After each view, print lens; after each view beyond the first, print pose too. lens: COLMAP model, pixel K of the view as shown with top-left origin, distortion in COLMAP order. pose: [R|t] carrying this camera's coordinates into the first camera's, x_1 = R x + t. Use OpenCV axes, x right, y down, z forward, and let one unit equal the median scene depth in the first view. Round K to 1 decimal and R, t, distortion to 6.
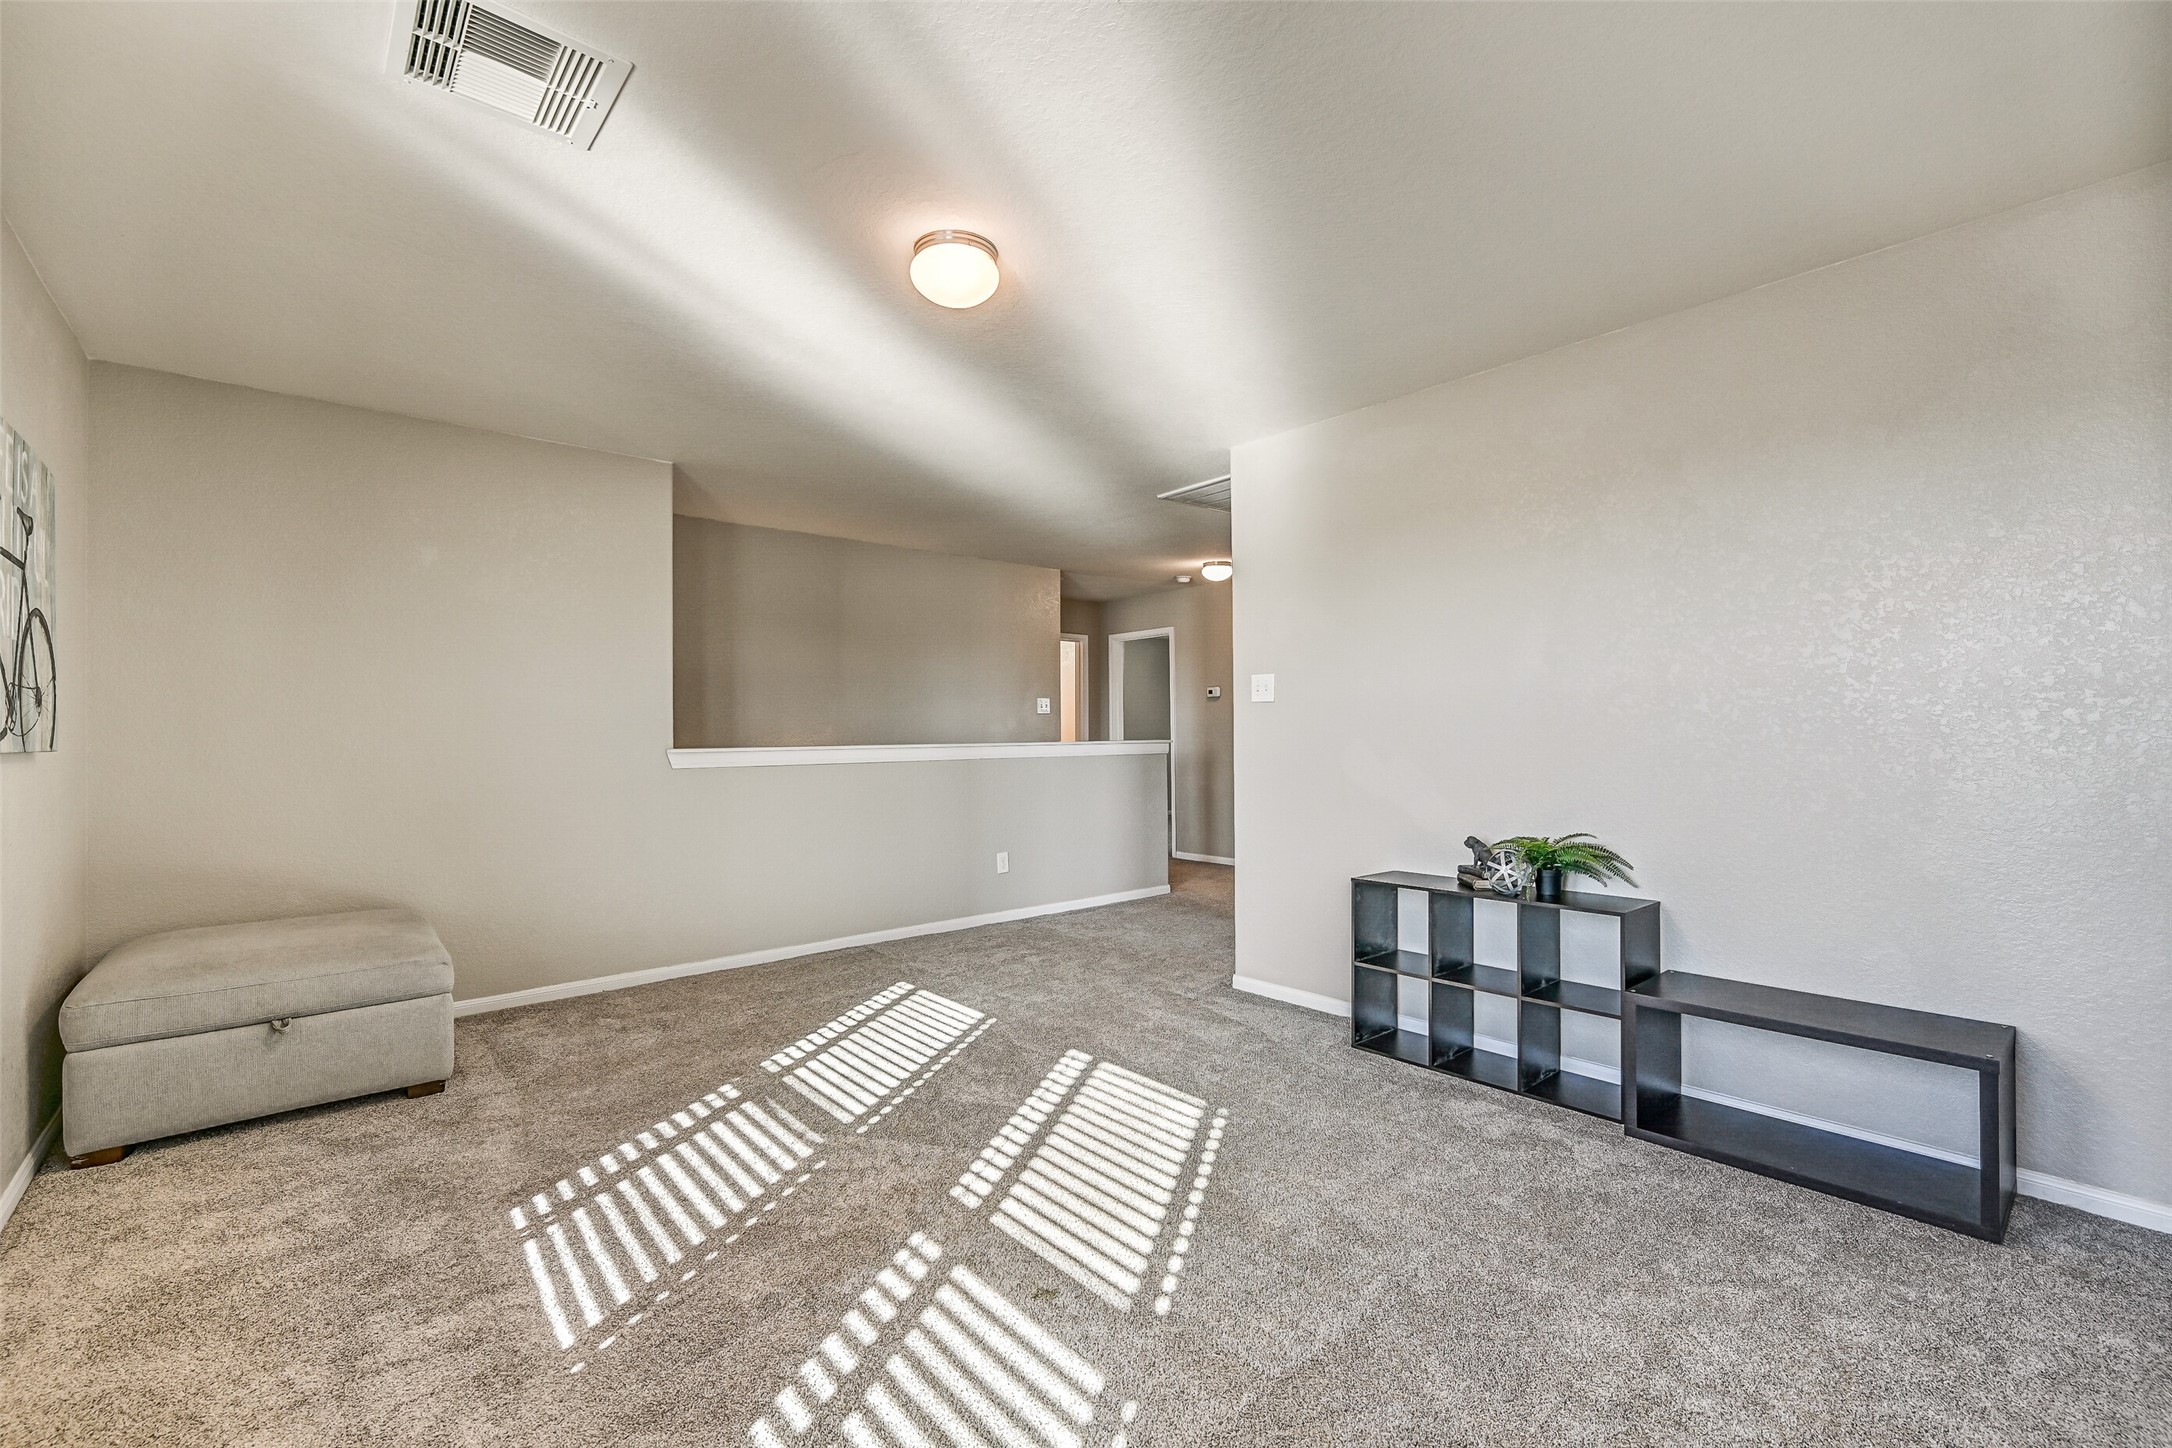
lens RADIAL K [[920.1, 0, 1077.7], [0, 920.1, 730.4], [0, 0, 1]] dist [-0.001081, -0.000036]
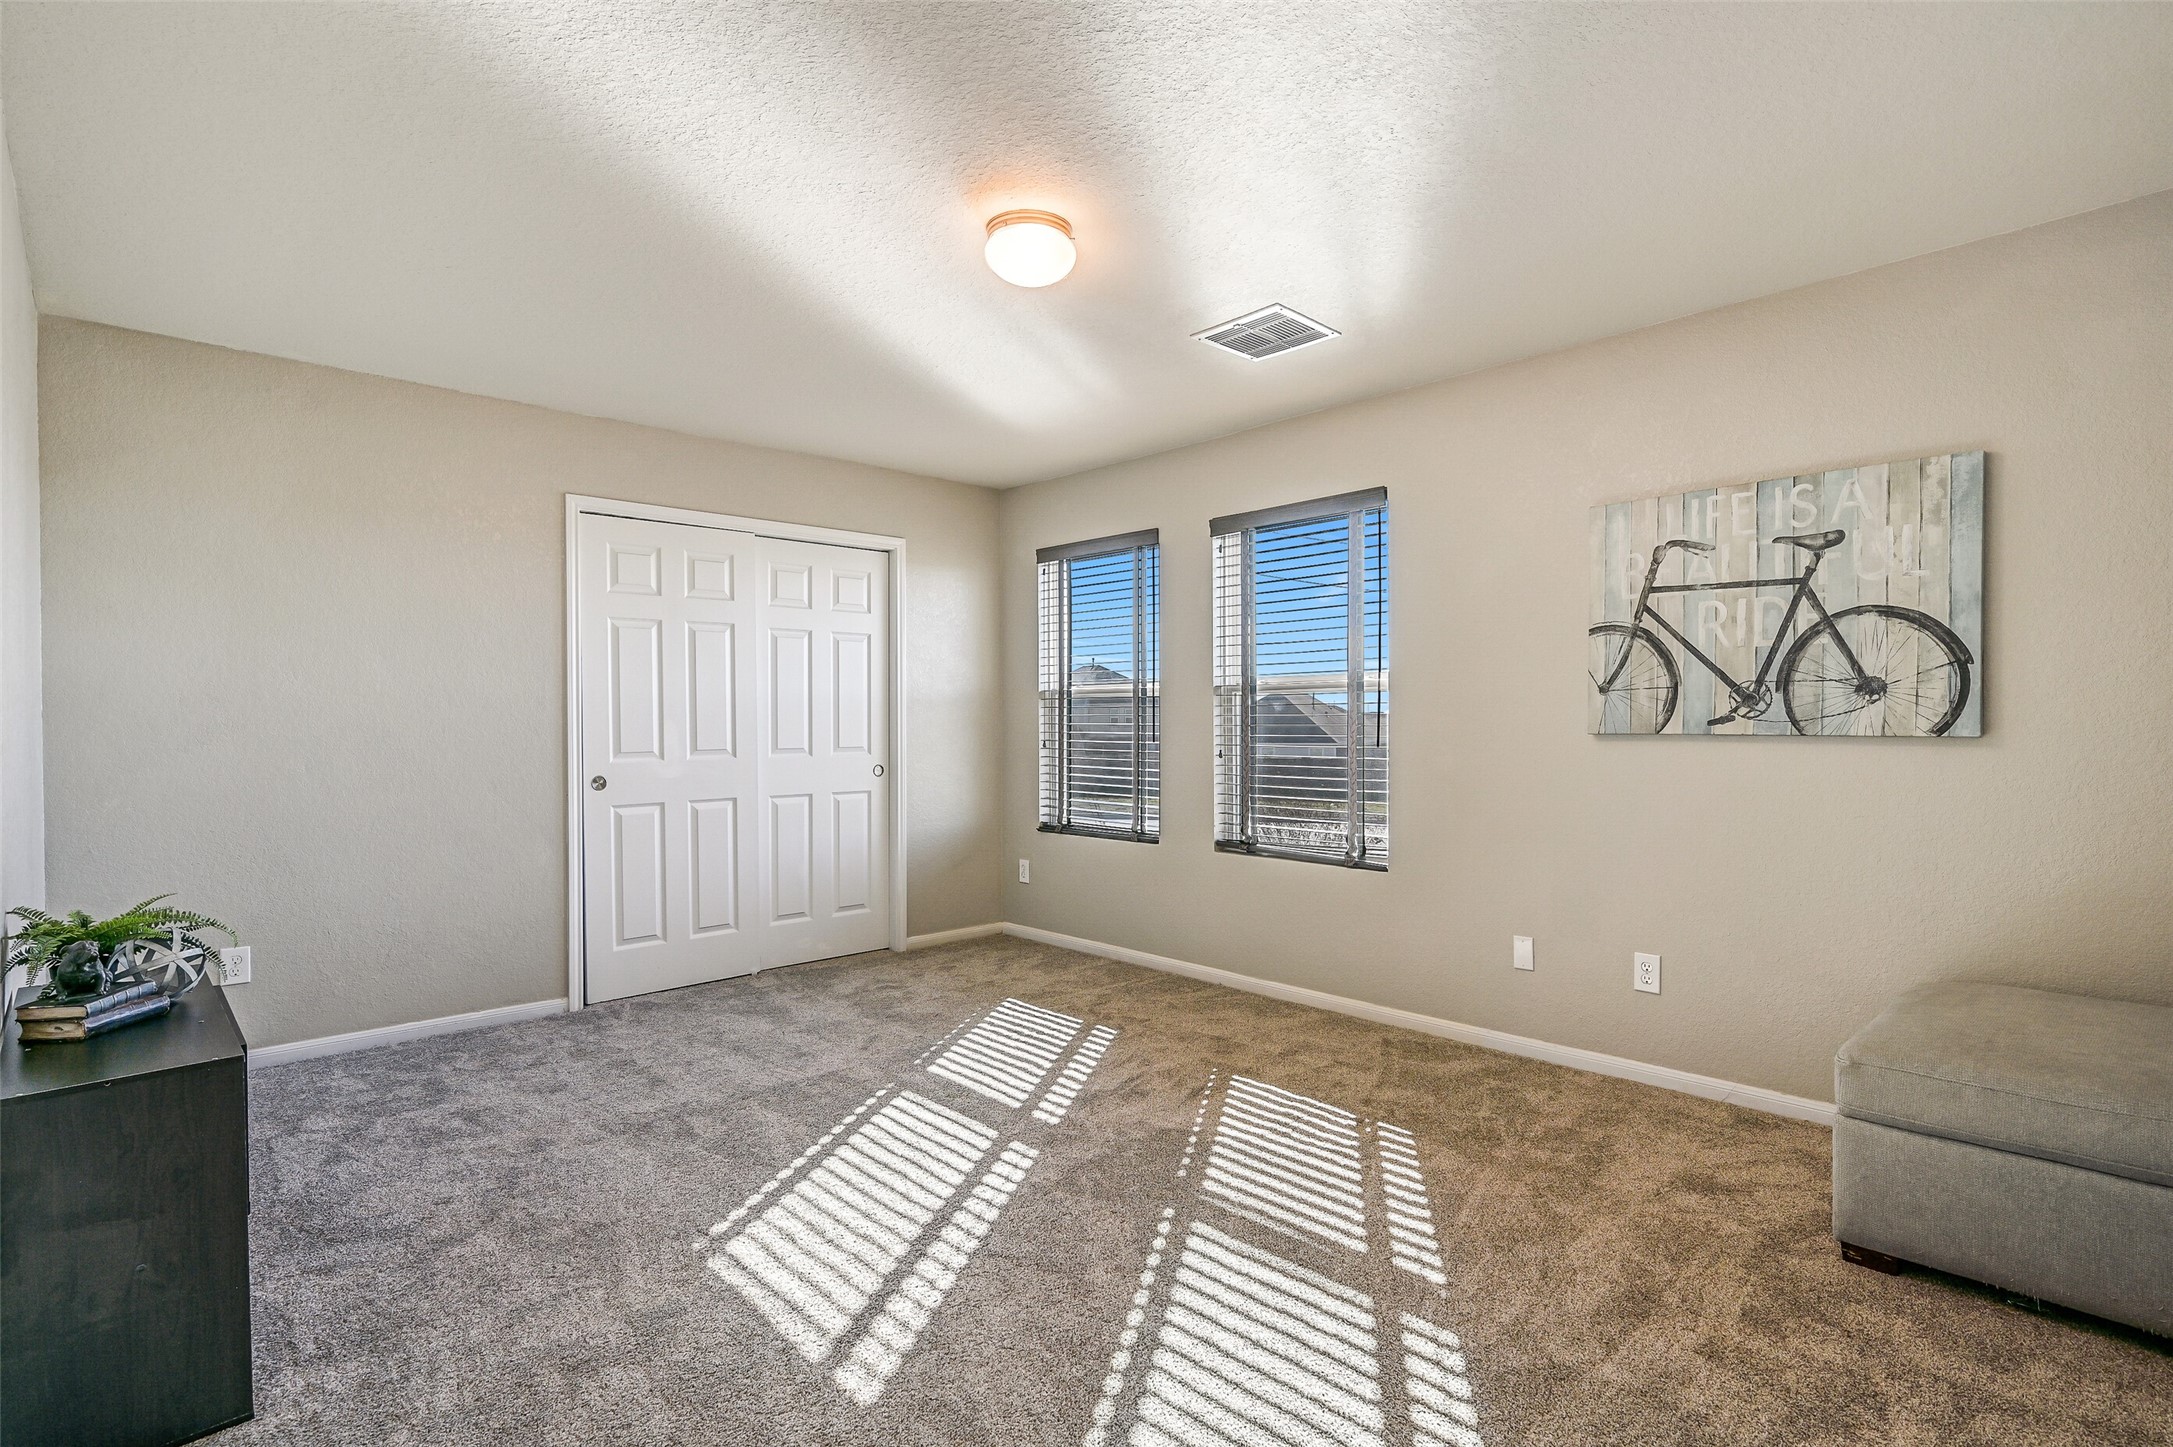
lens RADIAL K [[1049.1, 0, 1086.5], [0, 1049.1, 723.5], [0, 0, 1]] dist [0.000271, 0.000007]
pose [[-0.998616, 0.006056, -0.052236, -0.128714], [0.006132, 0.999980, -0.001289, 0.001004], [0.052227, -0.001607, -0.998634, 2.156373]]
